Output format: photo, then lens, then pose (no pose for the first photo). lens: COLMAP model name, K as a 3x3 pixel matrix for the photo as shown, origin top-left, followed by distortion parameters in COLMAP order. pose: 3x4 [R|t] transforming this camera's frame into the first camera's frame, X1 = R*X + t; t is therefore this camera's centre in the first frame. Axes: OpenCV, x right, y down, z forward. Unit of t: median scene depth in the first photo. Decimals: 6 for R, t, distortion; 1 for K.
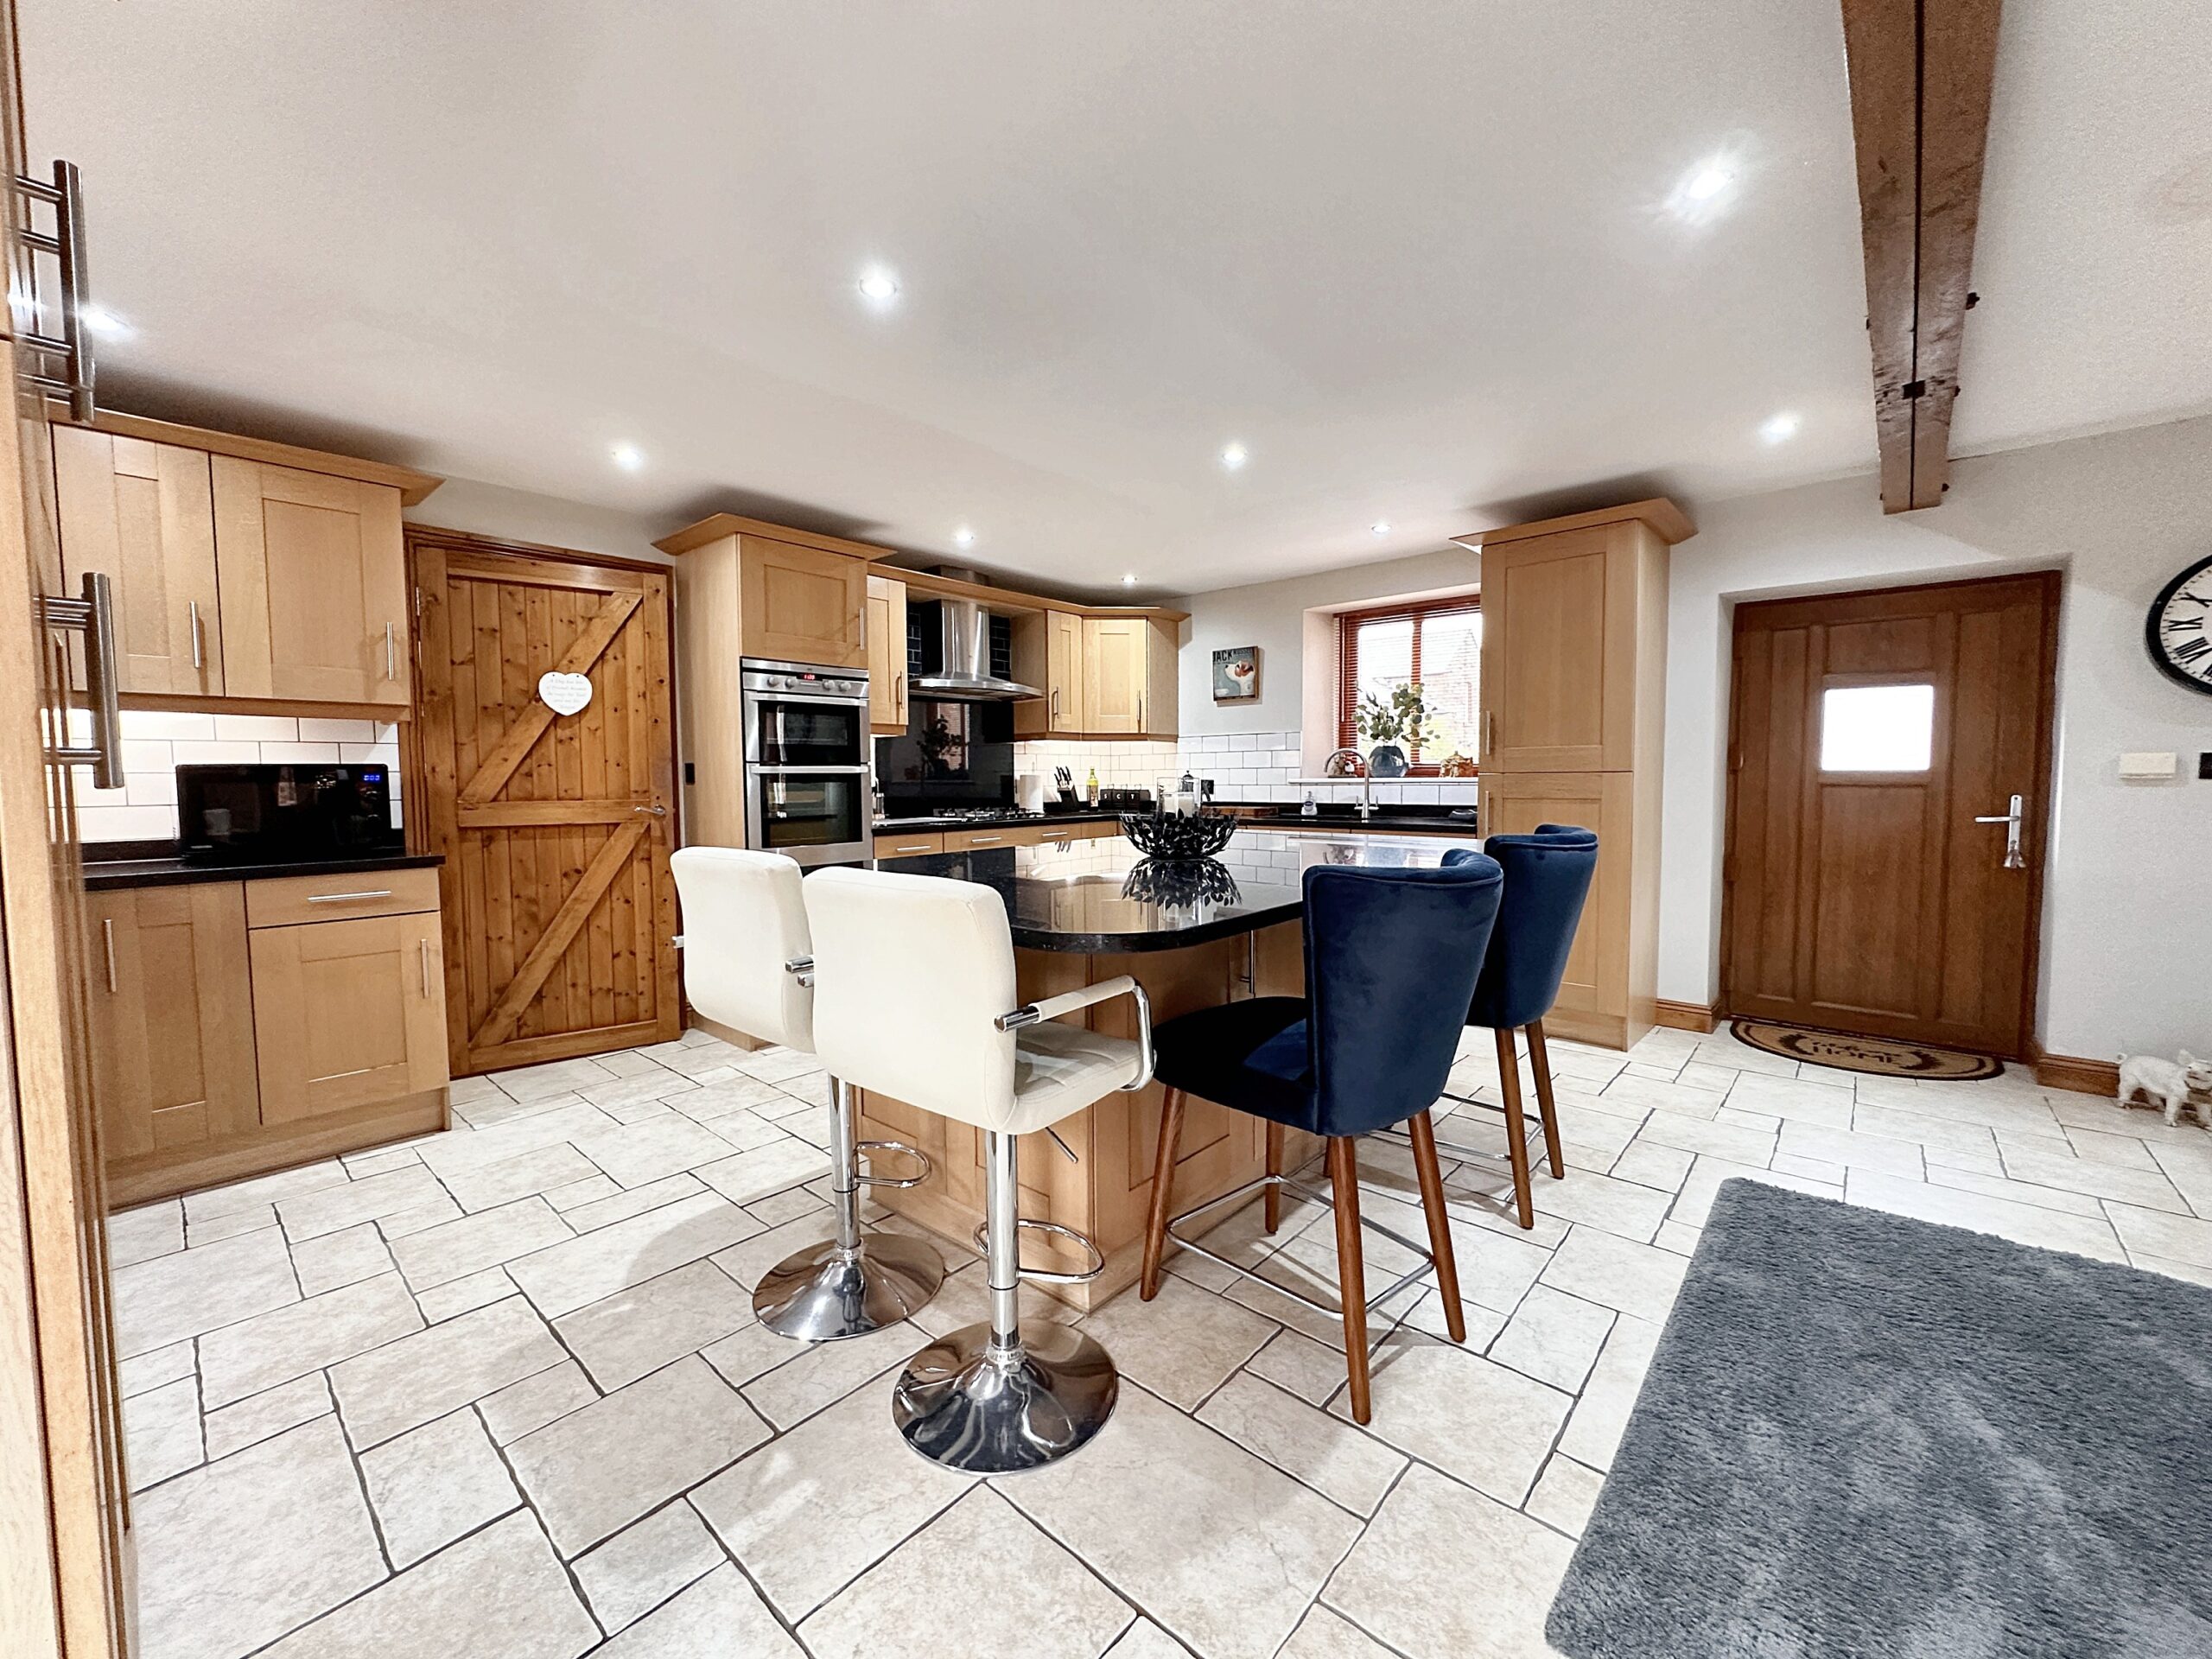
lens RADIAL K [[882.0, 0, 1104.9], [0, 882.0, 827.9], [0, 0, 1]] dist [-0.008990, 0.001267]
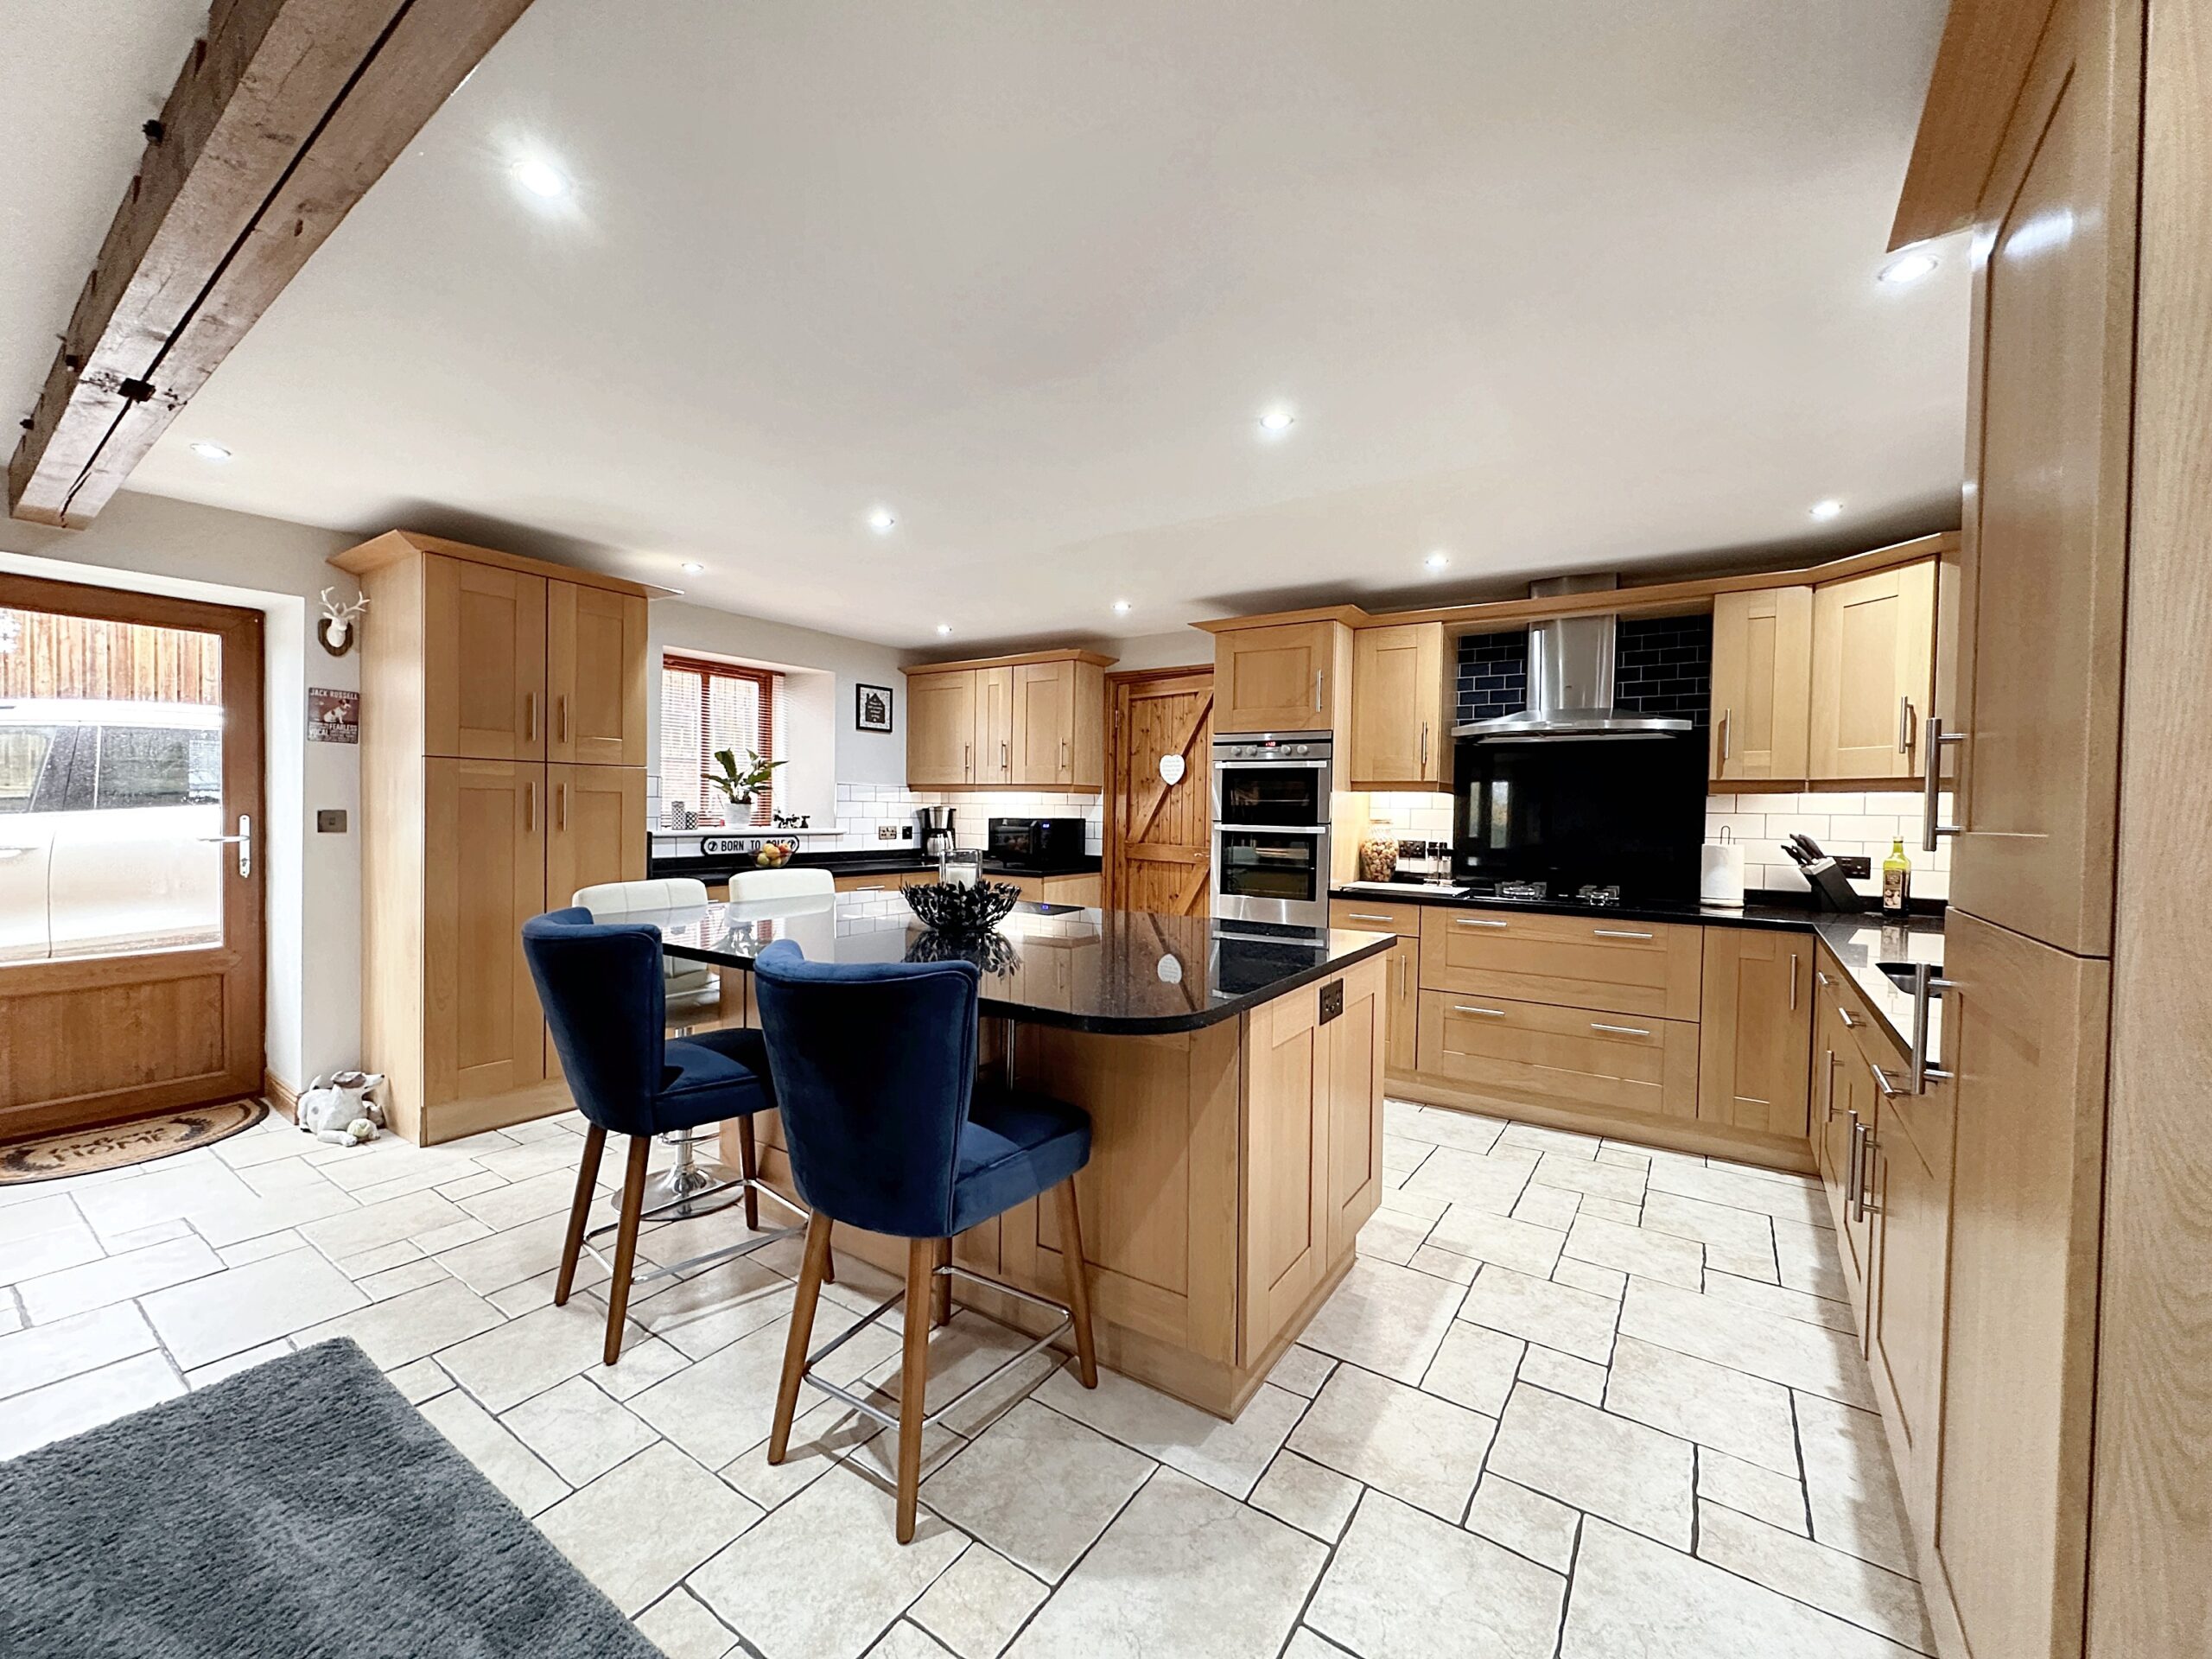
lens RADIAL K [[882.0, 0, 1103.4], [0, 882.0, 825.8], [0, 0, 1]] dist [-0.008990, 0.001267]
pose [[0.132383, 0.030338, -0.990734, 0.705320], [-0.076378, 0.996872, 0.020320, -0.074408], [0.988252, 0.072981, 0.134286, 0.638804]]
